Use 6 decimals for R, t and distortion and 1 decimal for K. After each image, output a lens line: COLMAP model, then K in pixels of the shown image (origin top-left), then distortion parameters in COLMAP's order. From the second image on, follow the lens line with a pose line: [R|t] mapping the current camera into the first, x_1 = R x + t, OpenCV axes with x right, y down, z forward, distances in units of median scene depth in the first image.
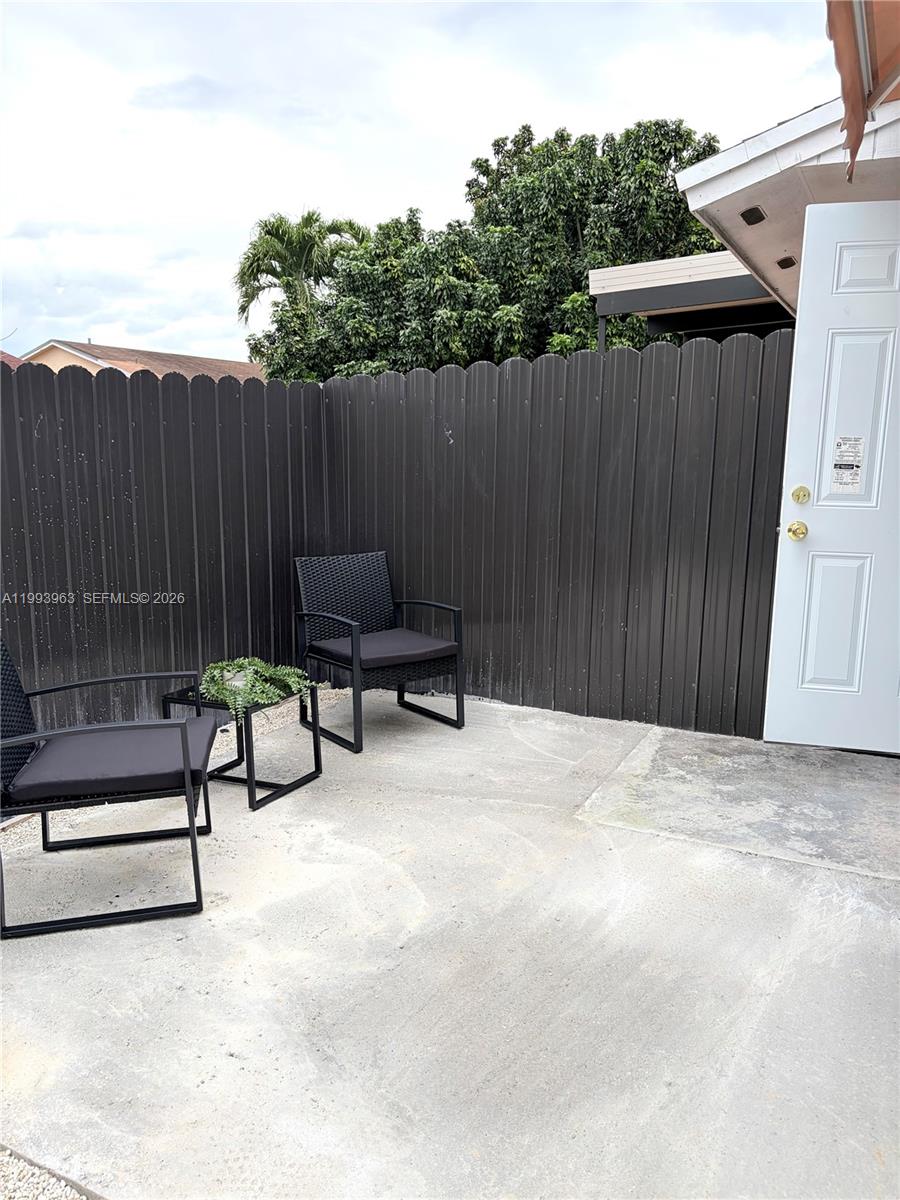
lens RADIAL K [[903.0, 0, 446.5], [0, 903.0, 600.6], [0, 0, 1]] dist [0.066119, -0.076710]
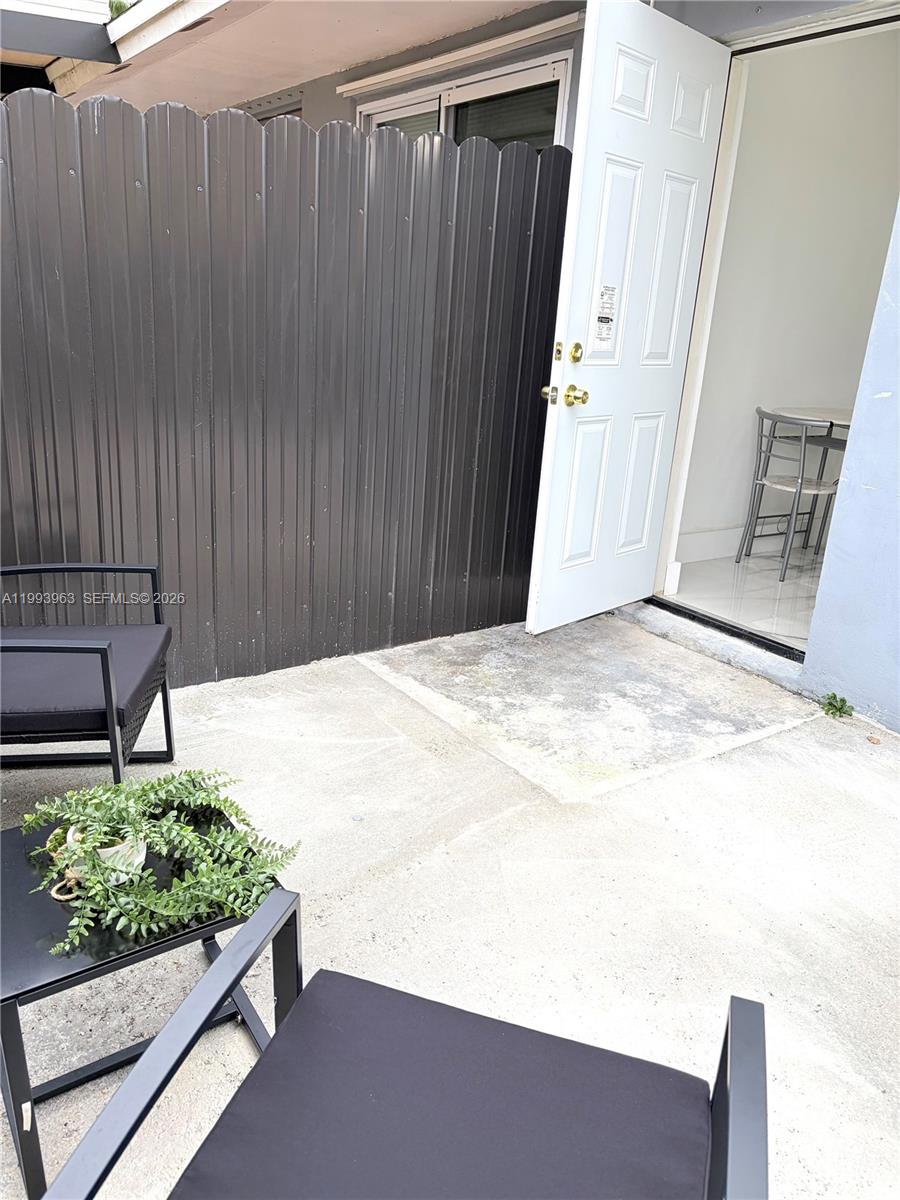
lens RADIAL K [[903.0, 0, 449.6], [0, 903.0, 601.7], [0, 0, 1]] dist [0.066119, -0.076710]
pose [[0.475808, -0.253004, 0.842375, -0.458969], [0.097360, 0.967000, 0.235442, -0.101344], [-0.874144, -0.030012, 0.484739, 0.670757]]
